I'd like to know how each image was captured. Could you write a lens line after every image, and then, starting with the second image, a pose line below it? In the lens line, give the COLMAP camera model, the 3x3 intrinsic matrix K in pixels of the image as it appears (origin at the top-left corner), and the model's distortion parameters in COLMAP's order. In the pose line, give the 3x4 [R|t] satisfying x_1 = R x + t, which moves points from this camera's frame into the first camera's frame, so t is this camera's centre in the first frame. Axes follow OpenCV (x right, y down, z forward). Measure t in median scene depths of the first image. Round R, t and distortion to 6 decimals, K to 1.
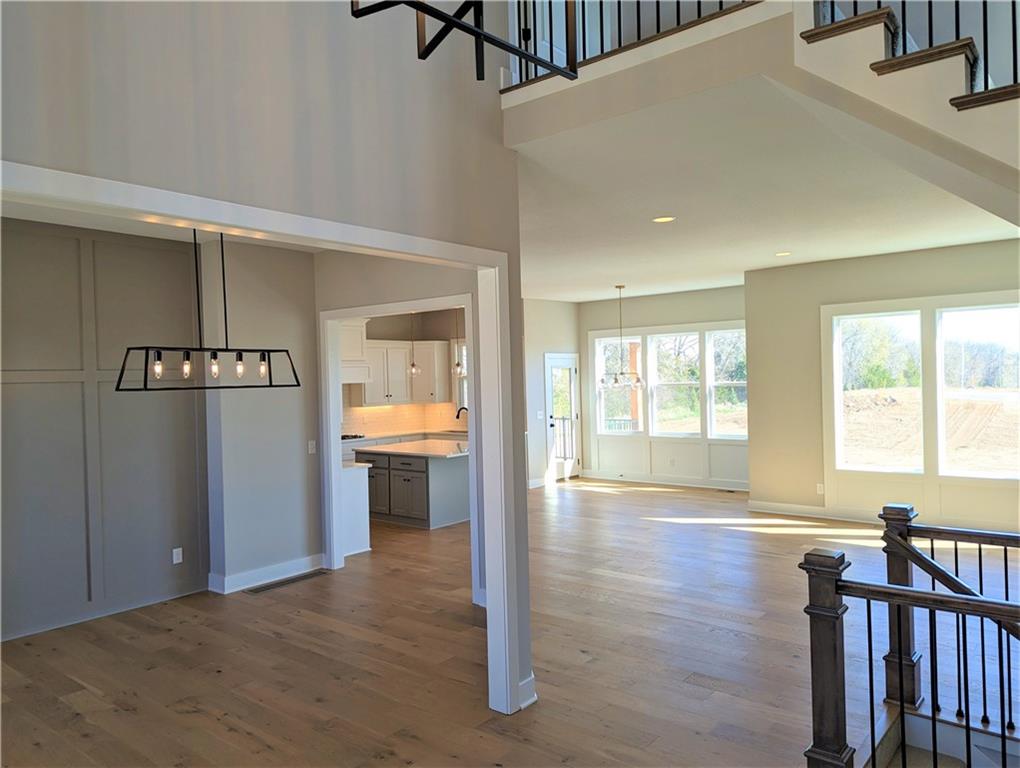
lens RADIAL K [[738.3, 0, 502.6], [0, 738.3, 384.4], [0, 0, 1]] dist [0.058712, -0.044412]
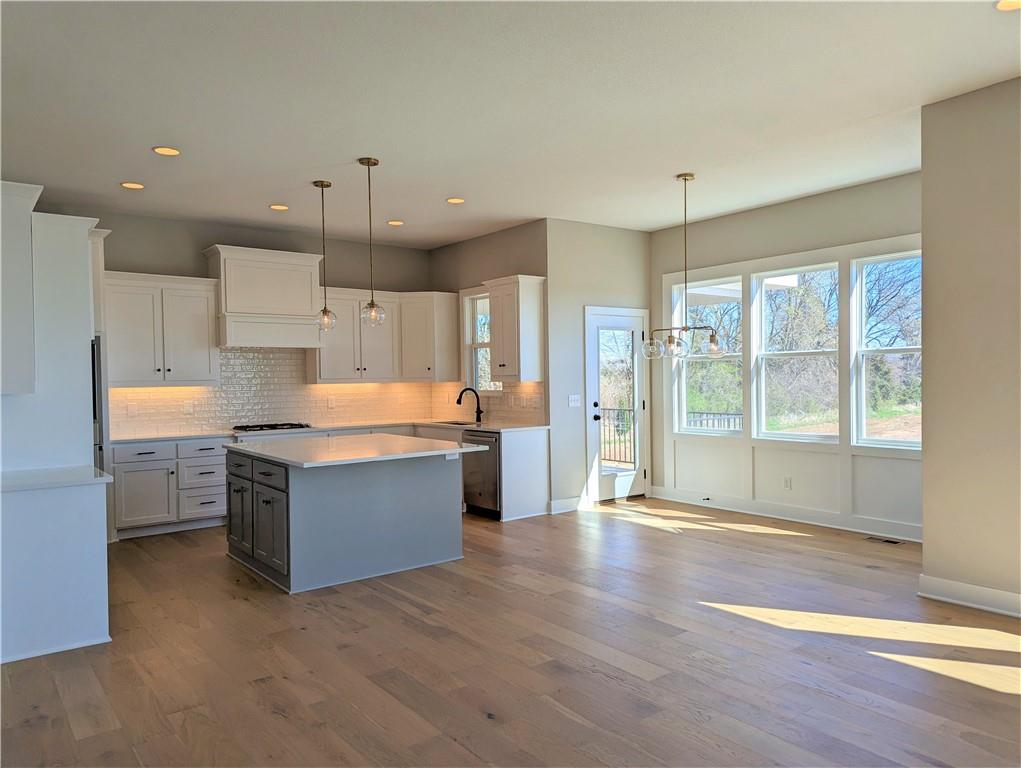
lens RADIAL K [[721.4, 0, 510.6], [0, 721.4, 389.8], [0, 0, 1]] dist [0.056379, -0.037651]
pose [[0.975777, 0.016047, -0.218177, 0.258311], [-0.013274, 0.999811, 0.014172, 0.045369], [0.218363, -0.010933, 0.975806, 0.708862]]
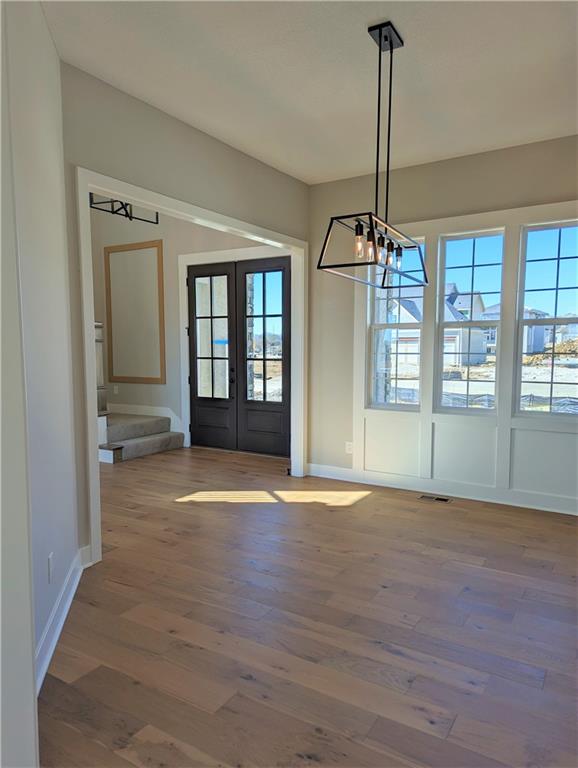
lens RADIAL K [[542.6, 0, 281.5], [0, 542.6, 394.6], [0, 0, 1]] dist [0.056379, -0.037651]
pose [[-0.991437, 0.037990, -0.124939, -0.134449], [0.025421, 0.994592, 0.100702, 0.057676], [0.128089, 0.096663, -0.987041, 1.233052]]
